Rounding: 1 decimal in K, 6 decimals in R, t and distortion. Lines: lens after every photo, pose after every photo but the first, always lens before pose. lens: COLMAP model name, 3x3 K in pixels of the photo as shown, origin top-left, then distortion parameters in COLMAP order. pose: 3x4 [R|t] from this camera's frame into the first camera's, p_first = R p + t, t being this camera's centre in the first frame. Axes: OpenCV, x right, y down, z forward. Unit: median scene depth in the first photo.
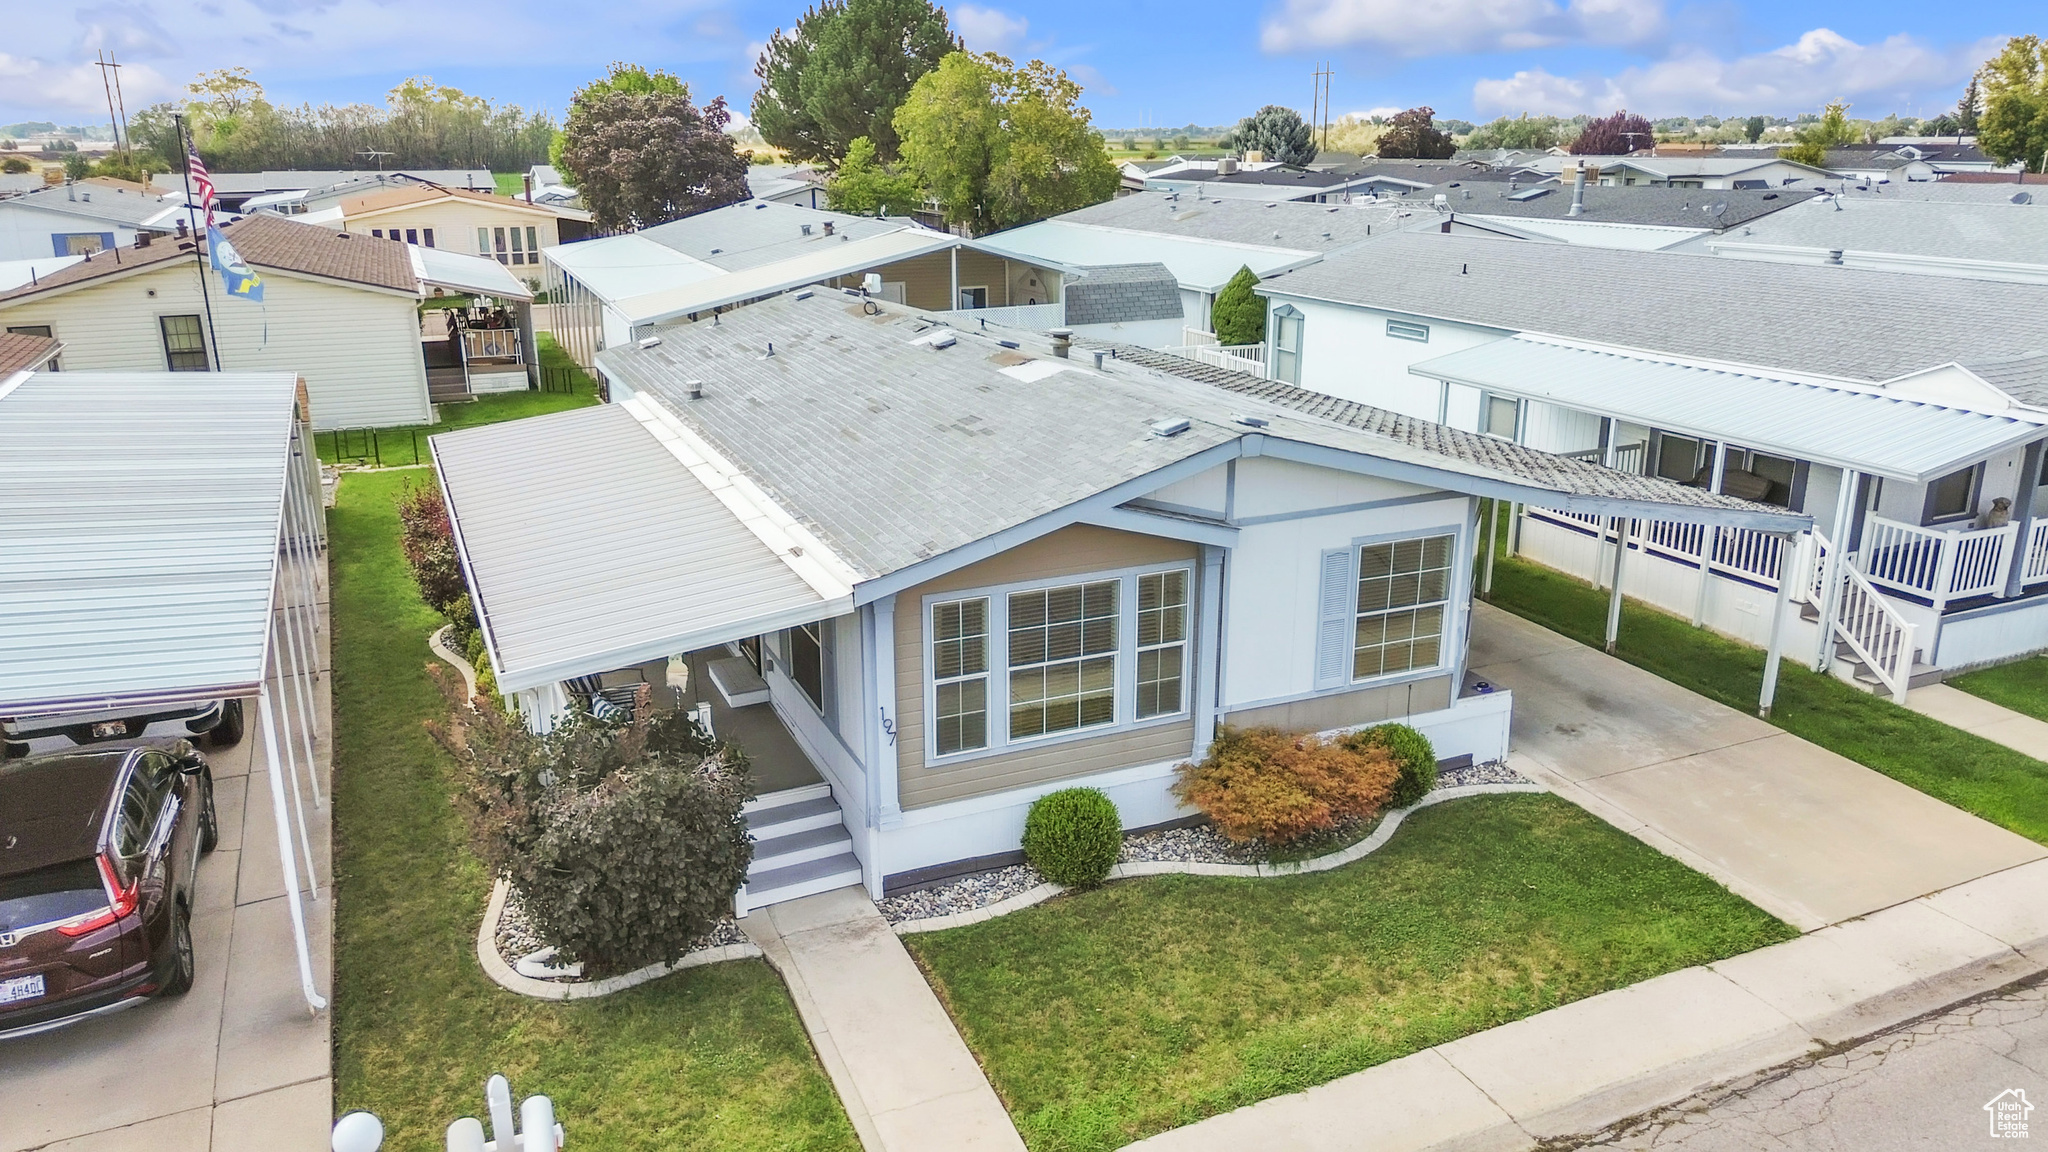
lens RADIAL K [[1416.7, 0, 1024.0], [0, 1416.7, 576.0], [0, 0, 1]] dist [0.026428, -0.000879]
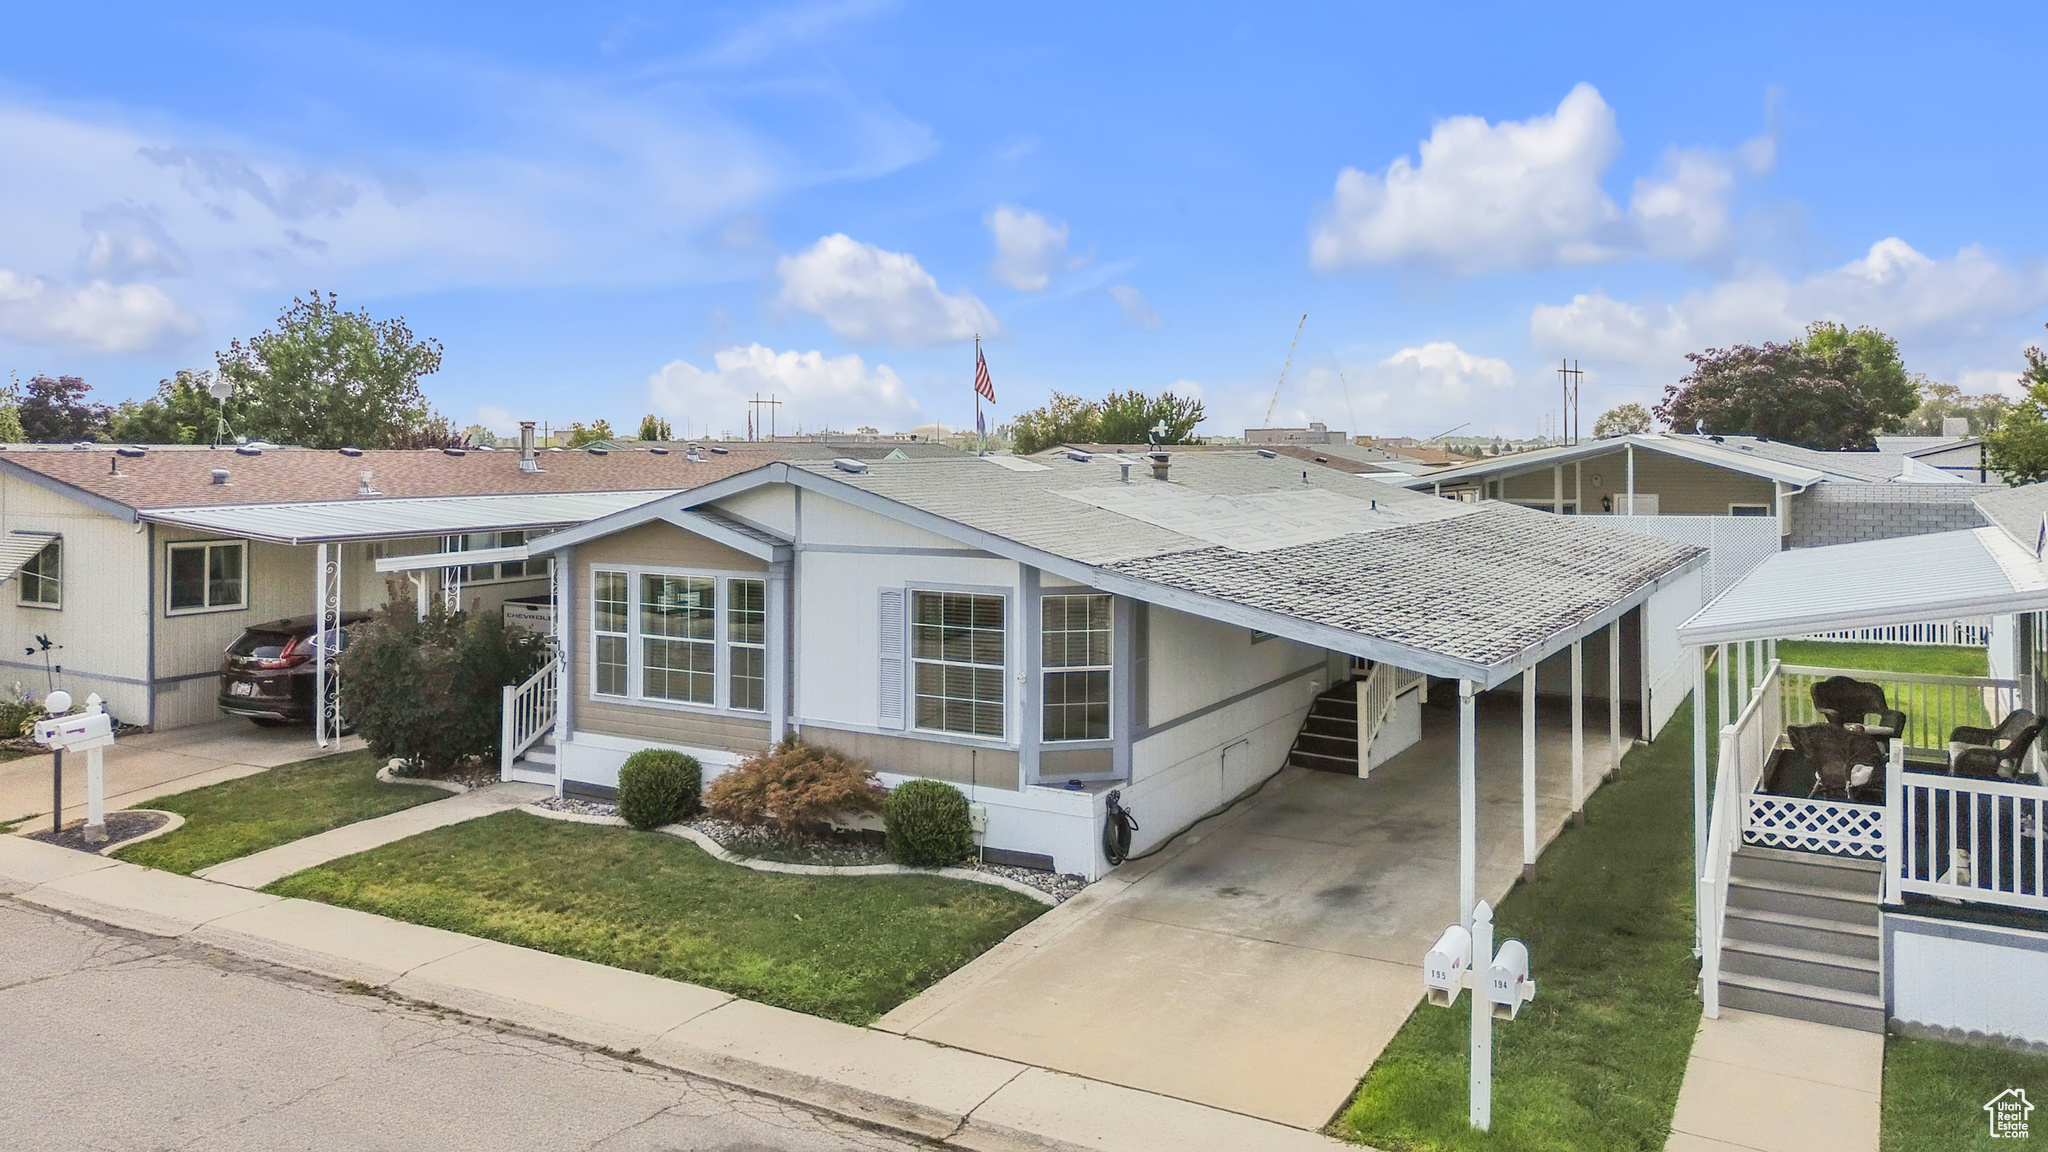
lens RADIAL K [[1476.4, 0, 1024.0], [0, 1476.4, 576.0], [0, 0, 1]] dist [0.027884, 0.000471]
pose [[0.574618, 0.066492, -0.815716, 1.206576], [-0.238579, 0.967014, -0.089238, 0.048996], [0.782876, 0.245891, 0.571527, 0.485226]]
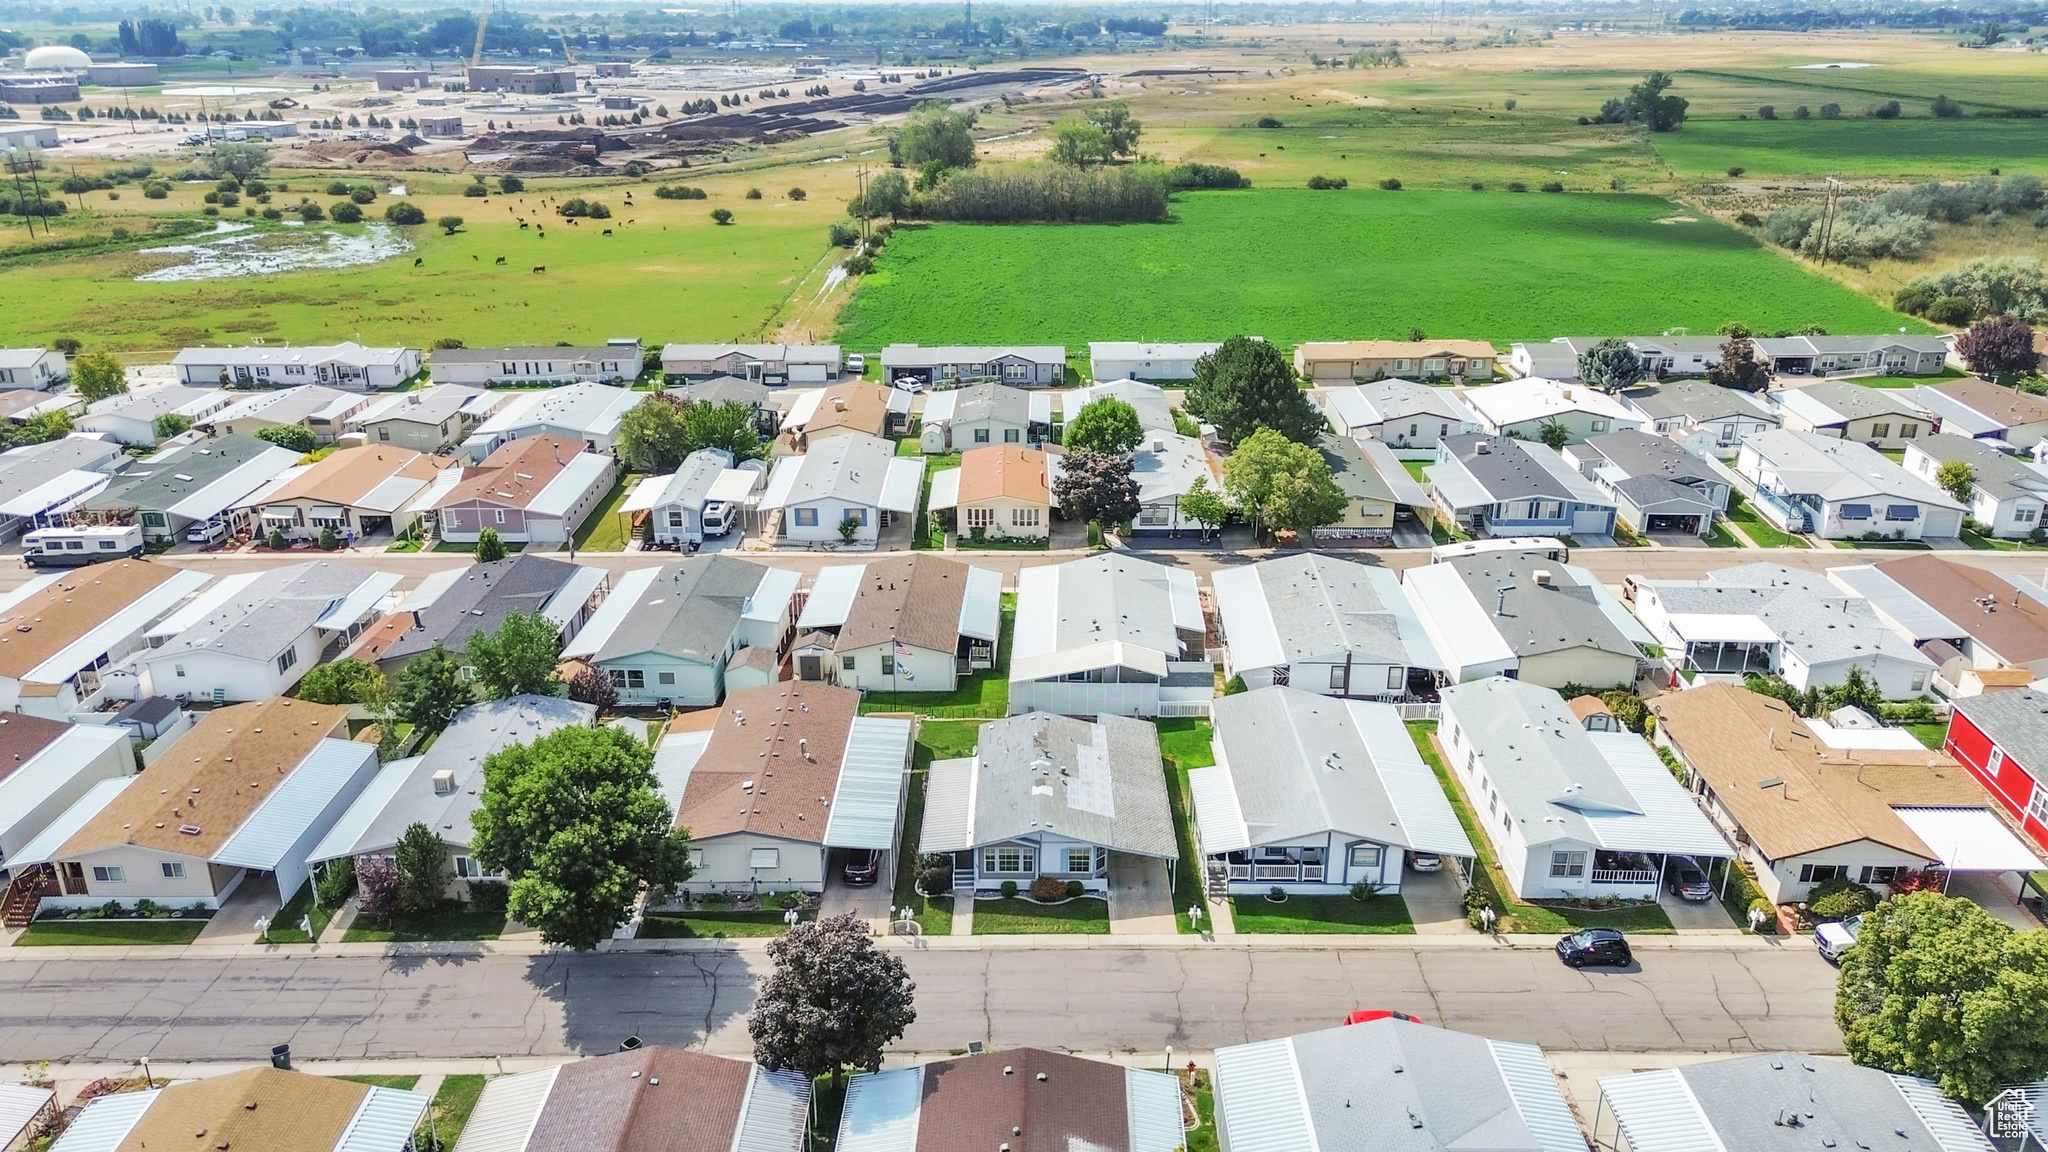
lens RADIAL K [[1476.4, 0, 1024.0], [0, 1476.4, 576.0], [0, 0, 1]] dist [0.027884, 0.000471]
pose [[0.905322, 0.150685, -0.397098, 2.294877], [-0.118159, 0.987396, 0.105299, -1.721912], [0.407960, -0.048409, 0.911716, -4.417912]]
